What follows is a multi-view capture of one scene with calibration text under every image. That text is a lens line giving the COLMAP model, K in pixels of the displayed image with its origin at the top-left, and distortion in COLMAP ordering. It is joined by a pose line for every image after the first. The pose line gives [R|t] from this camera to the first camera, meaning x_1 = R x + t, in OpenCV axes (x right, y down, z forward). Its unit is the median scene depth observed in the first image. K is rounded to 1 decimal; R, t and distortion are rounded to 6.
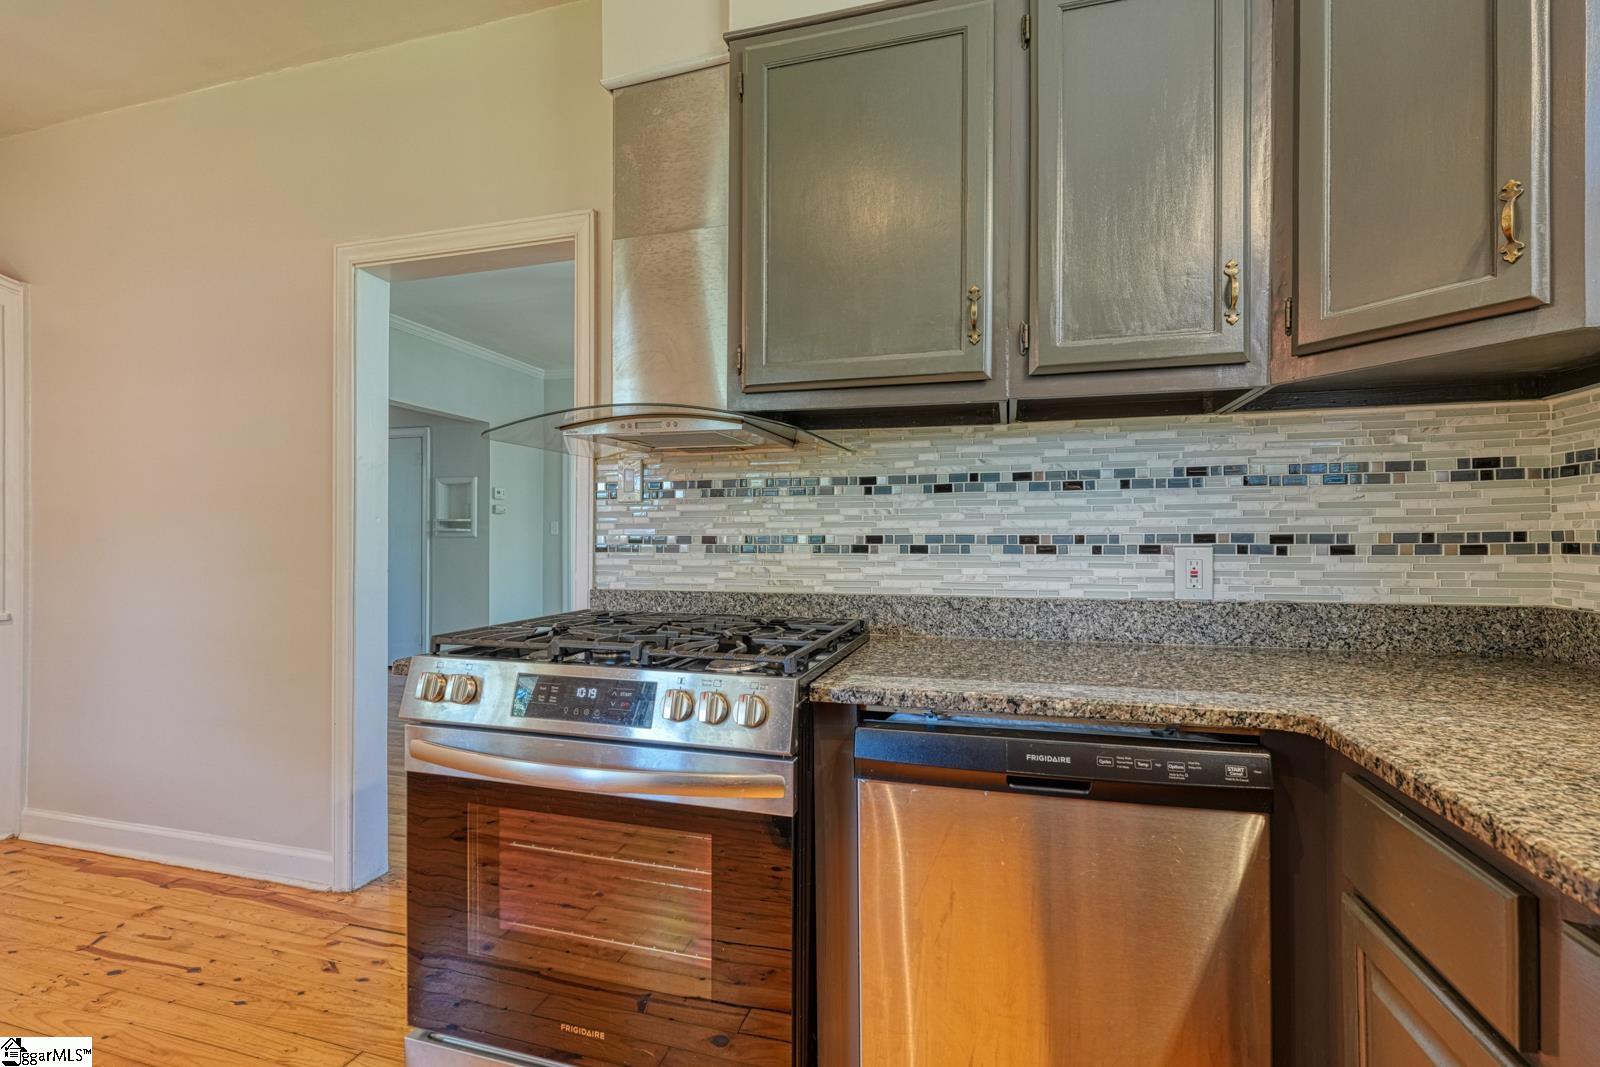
lens RADIAL K [[709.9, 0, 796.7], [0, 709.9, 534.0], [0, 0, 1]] dist [0.001989, 0.000191]
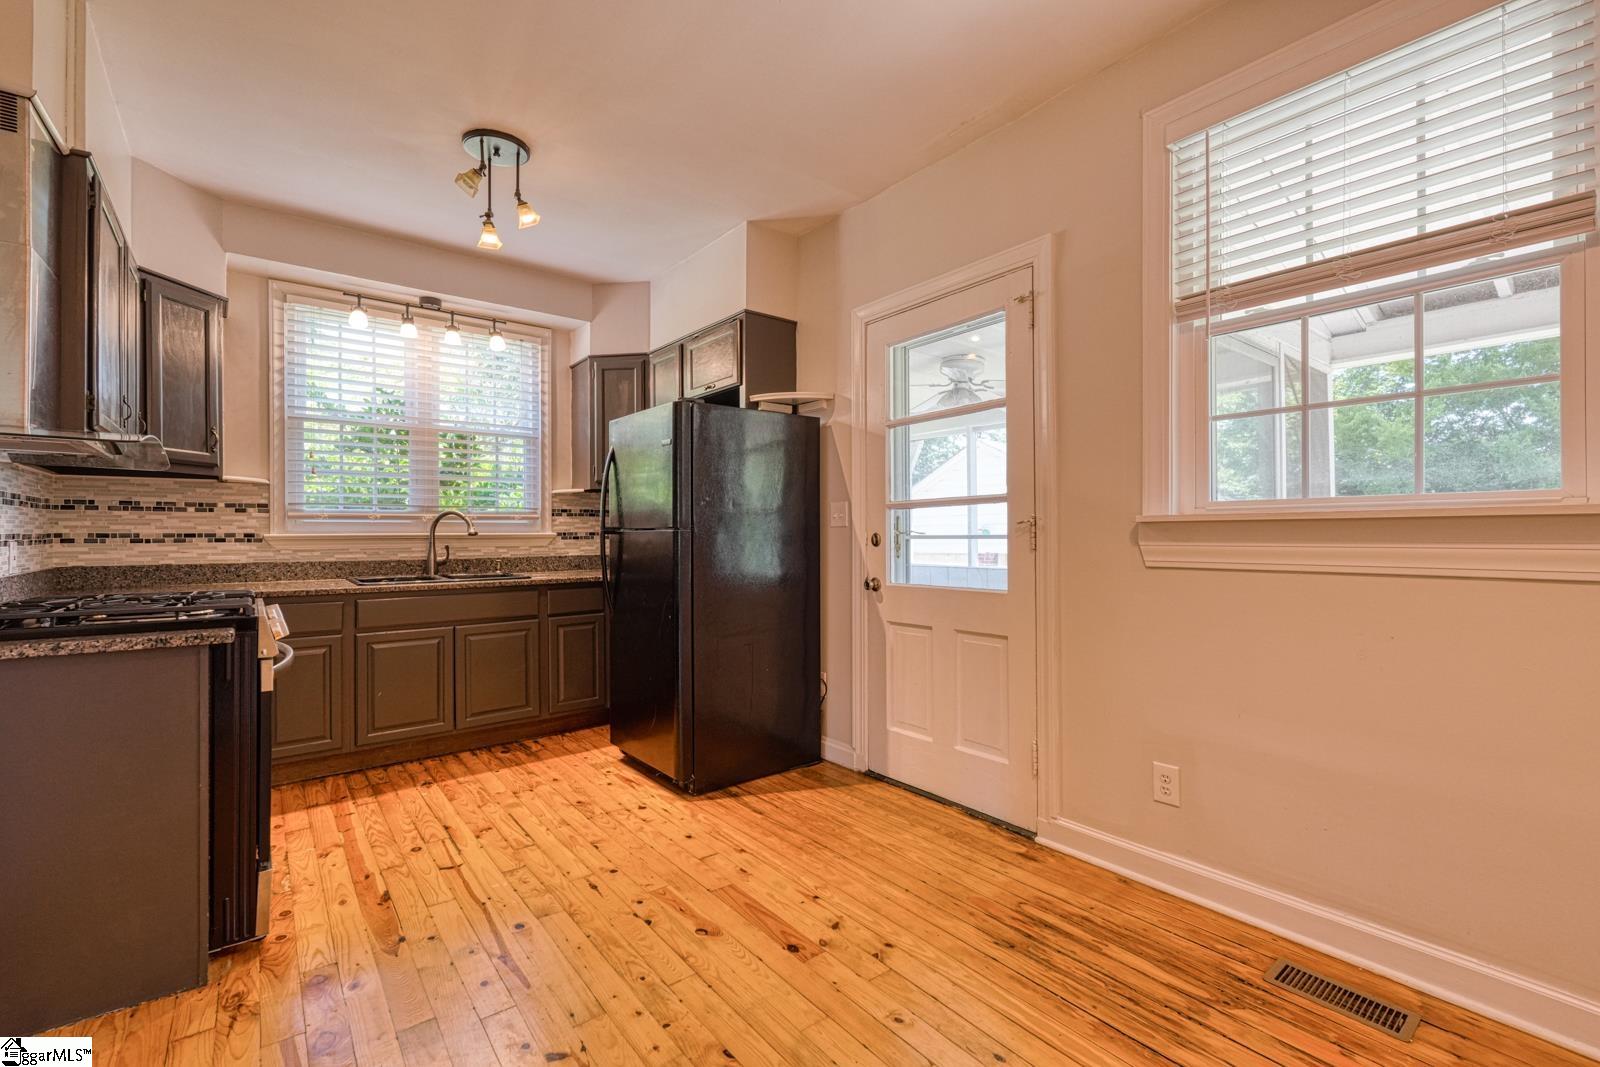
lens RADIAL K [[709.9, 0, 800.0], [0, 709.9, 529.9], [0, 0, 1]] dist [0.001989, 0.000191]
pose [[-0.807456, 0.007422, 0.589881, -1.758976], [0.002203, 0.999952, -0.009567, 0.010251], [-0.589923, -0.006426, -0.807434, 1.165654]]
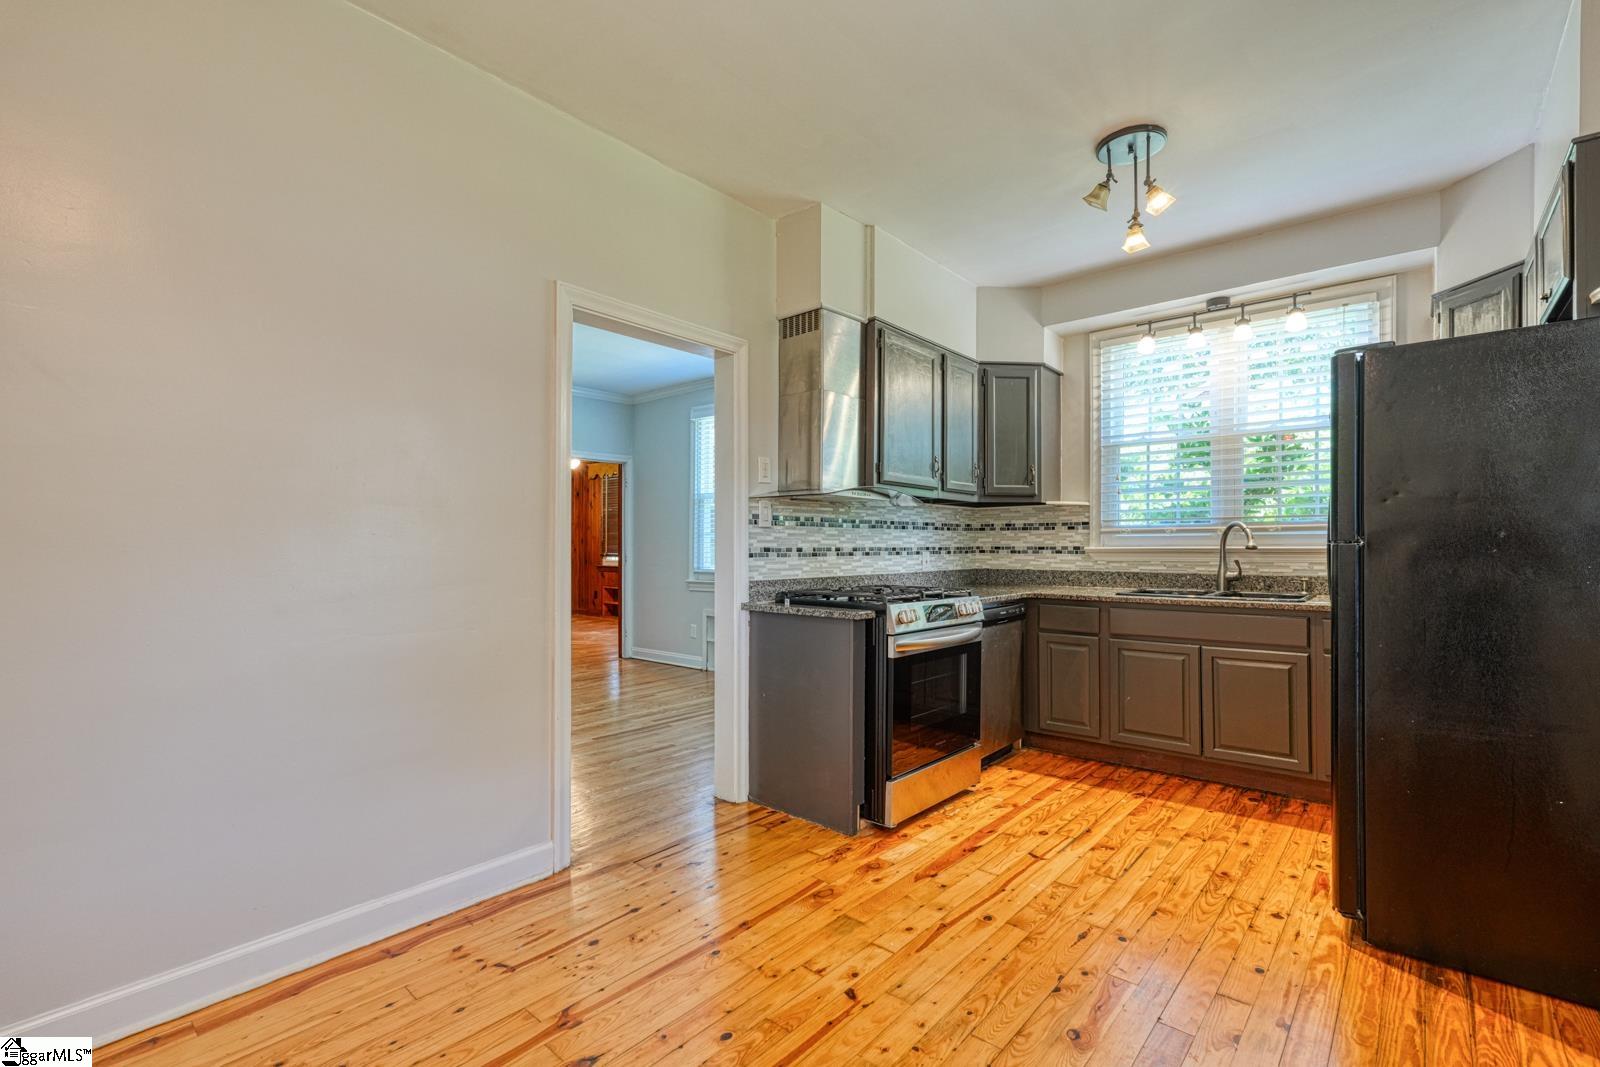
lens RADIAL K [[709.9, 0, 792.5], [0, 709.9, 543.7], [0, 0, 1]] dist [0.001989, 0.000191]
pose [[0.431677, 0.005499, 0.902012, -1.964985], [-0.002884, 0.999985, -0.004716, 0.001377], [-0.902024, -0.000566, 0.431686, 0.265223]]
